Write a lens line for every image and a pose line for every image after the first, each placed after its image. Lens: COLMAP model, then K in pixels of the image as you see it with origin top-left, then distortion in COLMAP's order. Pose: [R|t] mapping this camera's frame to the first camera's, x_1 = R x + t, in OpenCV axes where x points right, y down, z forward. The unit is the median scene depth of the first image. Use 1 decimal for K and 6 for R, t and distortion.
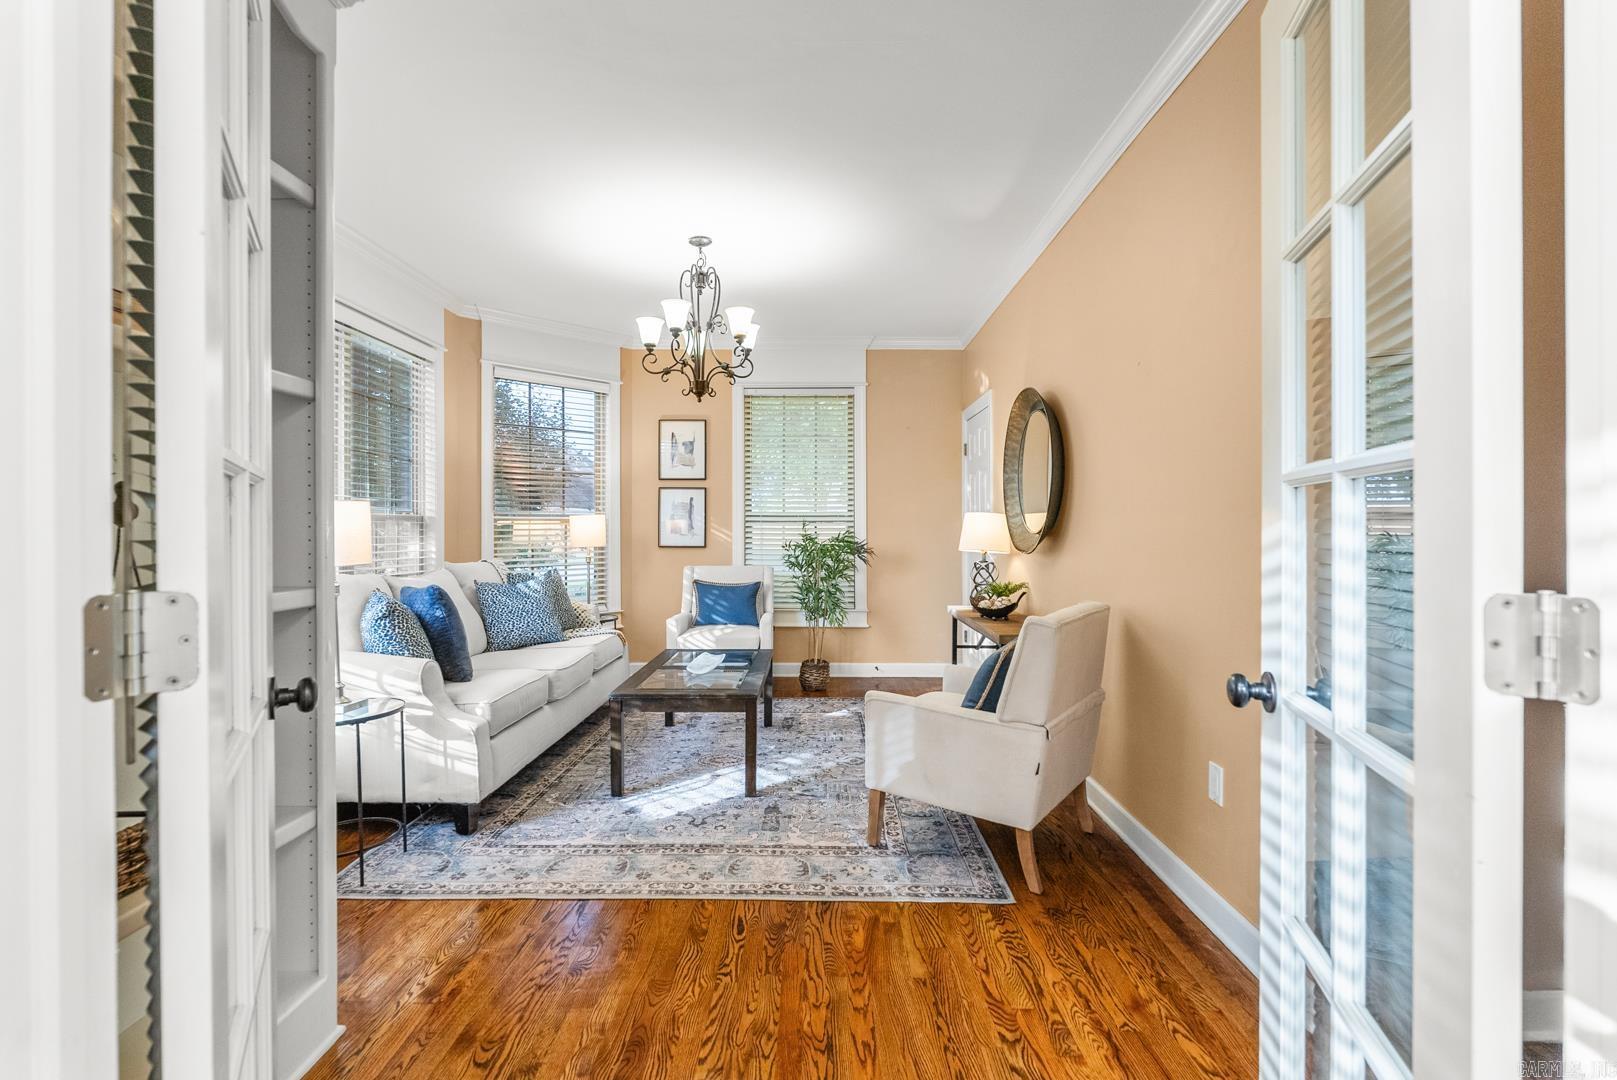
lens RADIAL K [[727.1, 0, 804.0], [0, 727.1, 532.8], [0, 0, 1]] dist [-0.012710, -0.000123]
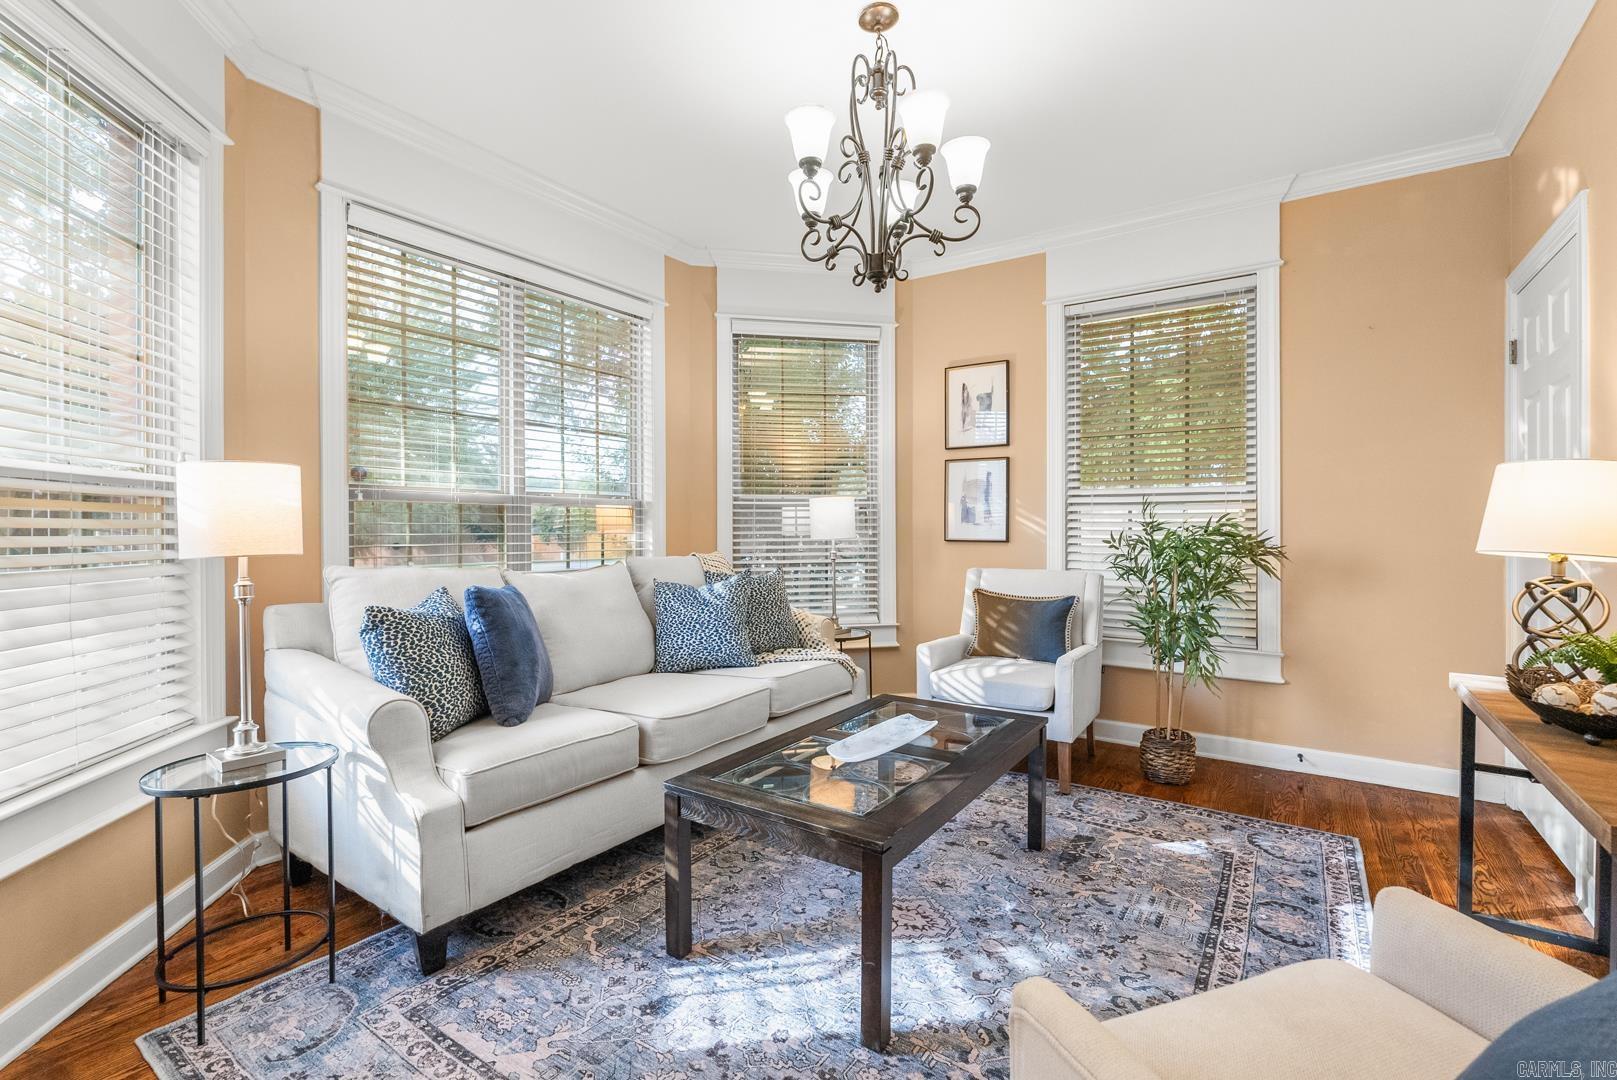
lens RADIAL K [[716.6, 0, 807.9], [0, 716.6, 533.0], [0, 0, 1]] dist [-0.007638, 0.000023]
pose [[0.835344, 0.004391, -0.549710, 0.099329], [-0.001987, 0.999986, 0.004969, 0.009461], [0.549724, -0.003059, 0.835341, 0.375285]]
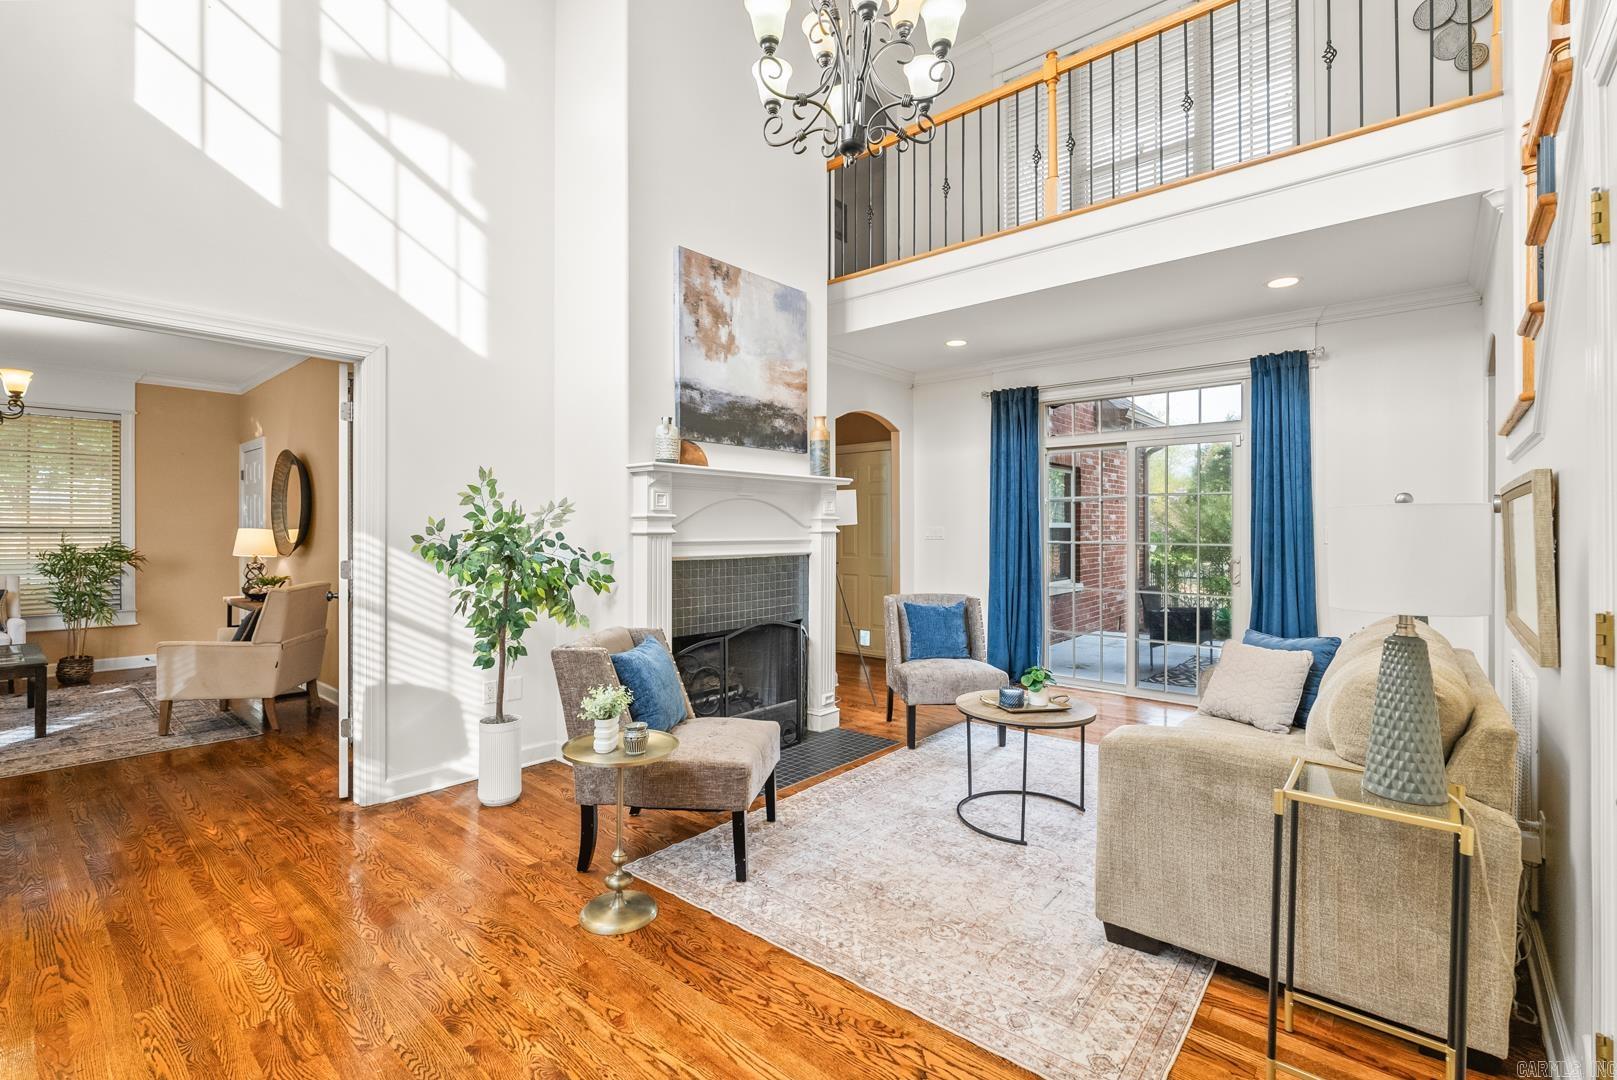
lens RADIAL K [[725.0, 0, 807.9], [0, 725.0, 528.5], [0, 0, 1]] dist [-0.003239, 0.000387]
pose [[0.646835, 0.003283, 0.762623, -0.115948], [0.003351, 0.999969, -0.007146, -0.012220], [-0.762623, 0.007178, 0.646804, -0.648177]]
